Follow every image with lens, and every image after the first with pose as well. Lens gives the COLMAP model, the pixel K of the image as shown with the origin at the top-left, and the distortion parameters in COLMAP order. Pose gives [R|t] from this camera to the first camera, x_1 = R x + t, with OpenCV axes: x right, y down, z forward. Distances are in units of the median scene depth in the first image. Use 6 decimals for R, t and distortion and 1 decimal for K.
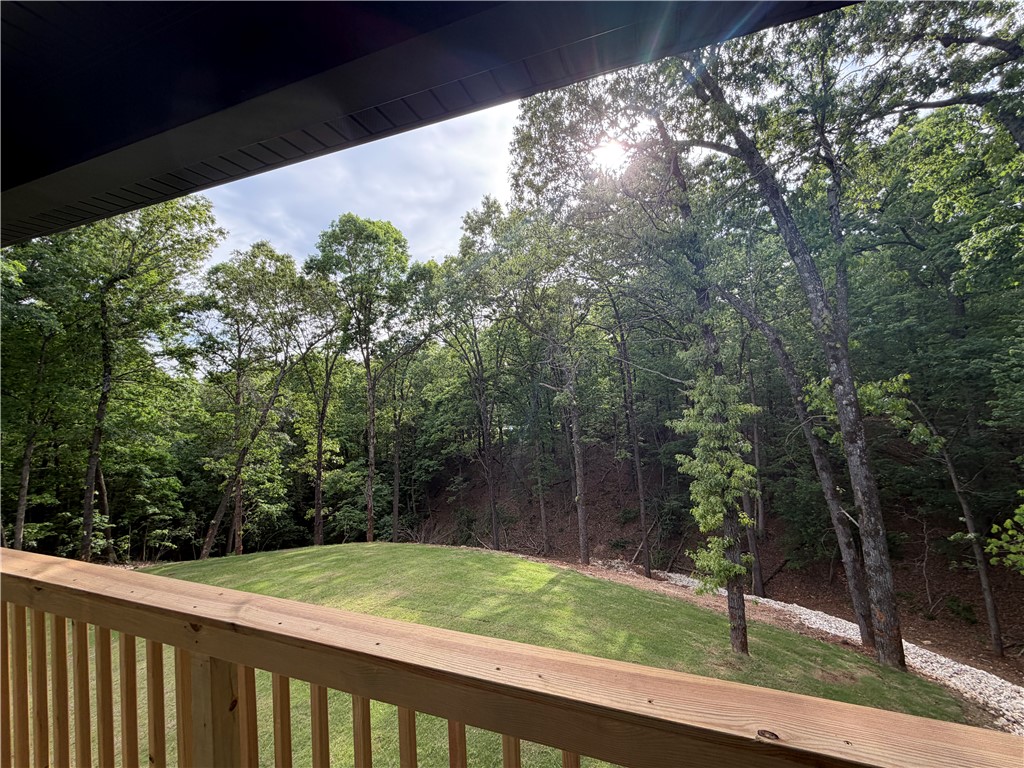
lens RADIAL K [[405.4, 0, 512.0], [0, 405.4, 384.0], [0, 0, 1]] dist [-0.001553, -0.000068]
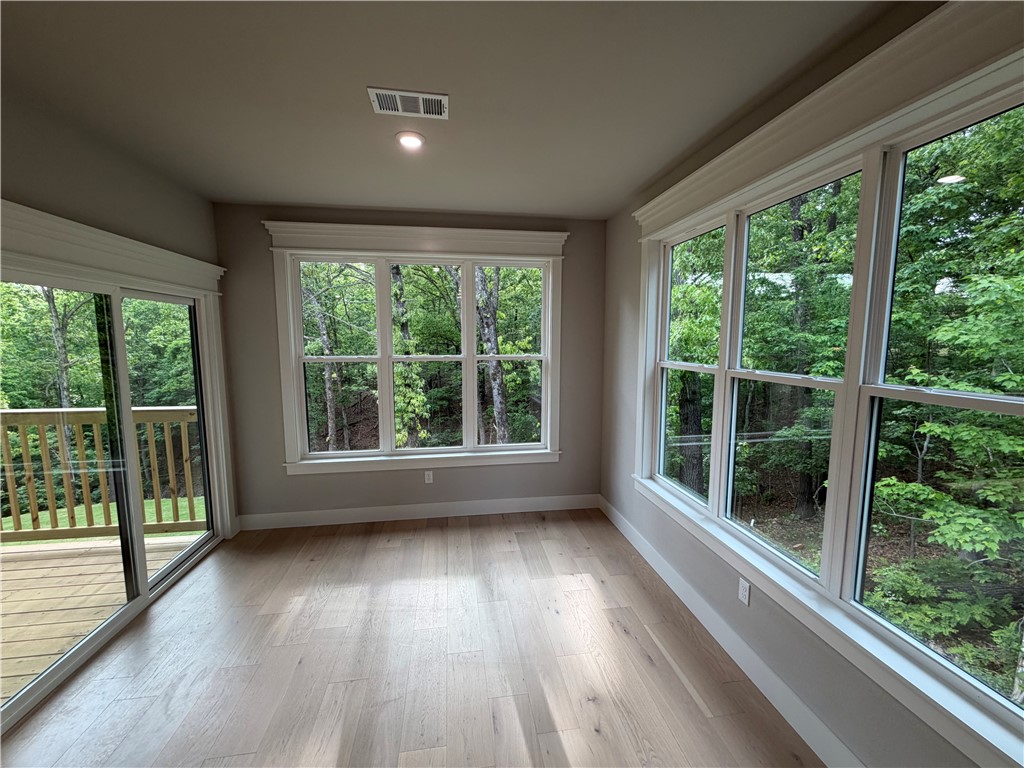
lens RADIAL K [[405.4, 0, 512.0], [0, 405.4, 384.0], [0, 0, 1]] dist [-0.001553, -0.000068]
pose [[0.881407, -0.014793, 0.472126, 0.064348], [-0.041640, 0.993185, 0.108855, -0.004439], [-0.470519, -0.115605, 0.874784, -0.138817]]
